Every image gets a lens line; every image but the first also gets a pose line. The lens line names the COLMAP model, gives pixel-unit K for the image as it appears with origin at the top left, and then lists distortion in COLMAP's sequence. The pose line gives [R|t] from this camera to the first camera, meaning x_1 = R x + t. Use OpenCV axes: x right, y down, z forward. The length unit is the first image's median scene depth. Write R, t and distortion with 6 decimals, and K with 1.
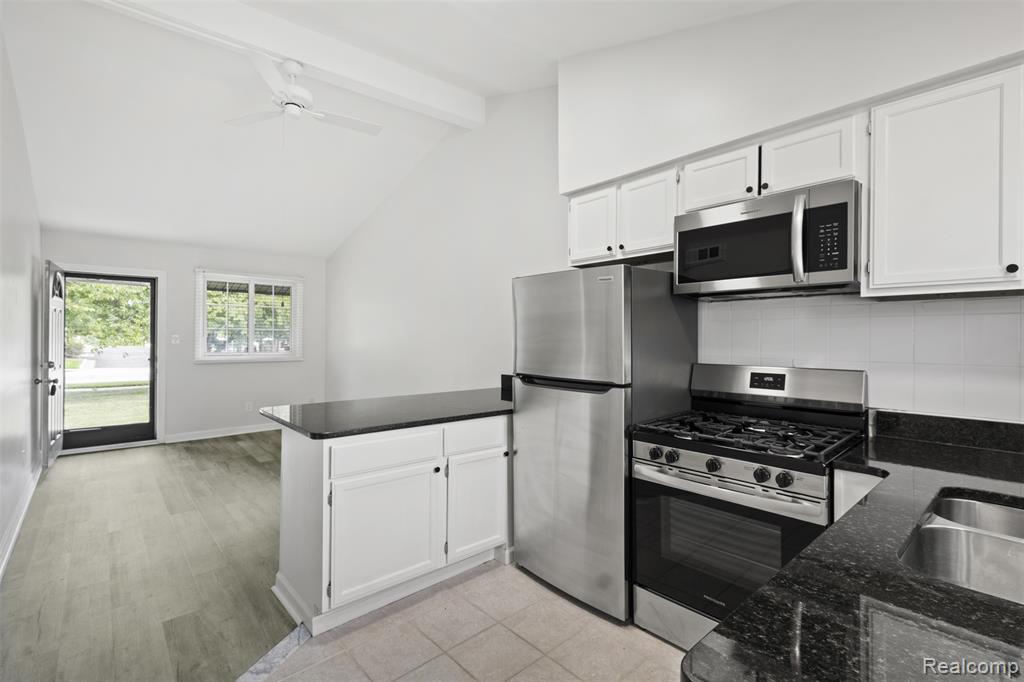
lens RADIAL K [[458.3, 0, 512.0], [0, 458.3, 341.0], [0, 0, 1]] dist [-0.003400, -0.000394]
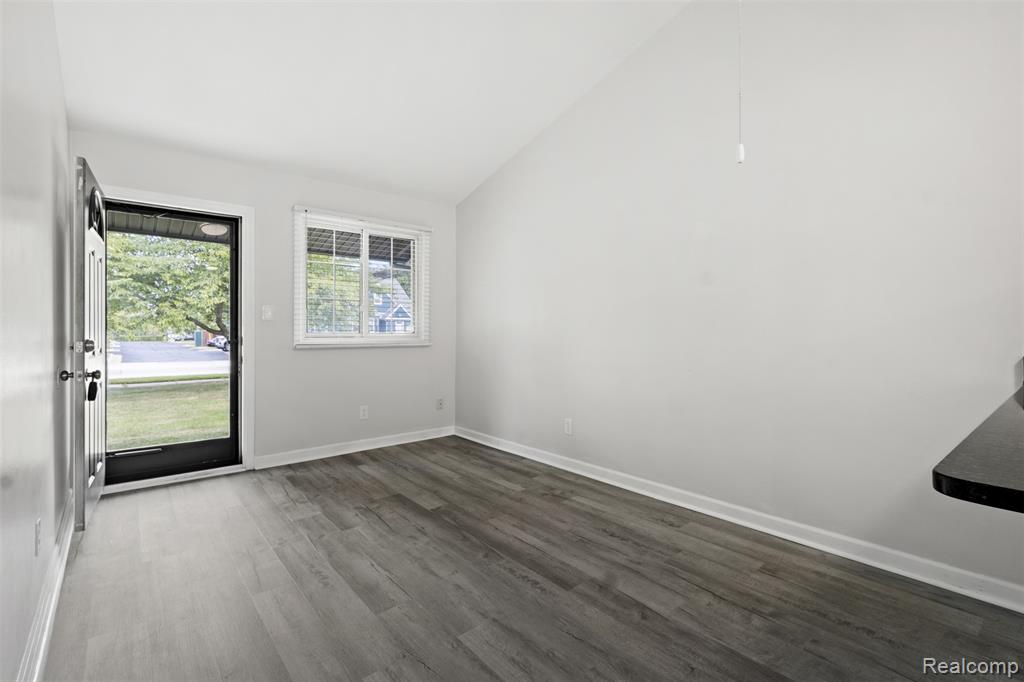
lens RADIAL K [[467.6, 0, 513.9], [0, 467.6, 337.1], [0, 0, 1]] dist [0.004248, 0.000349]
pose [[0.999282, -0.005847, -0.037432, -0.400106], [0.006054, 0.999967, 0.005438, 0.035675], [0.037399, -0.005660, 0.999284, 0.380593]]
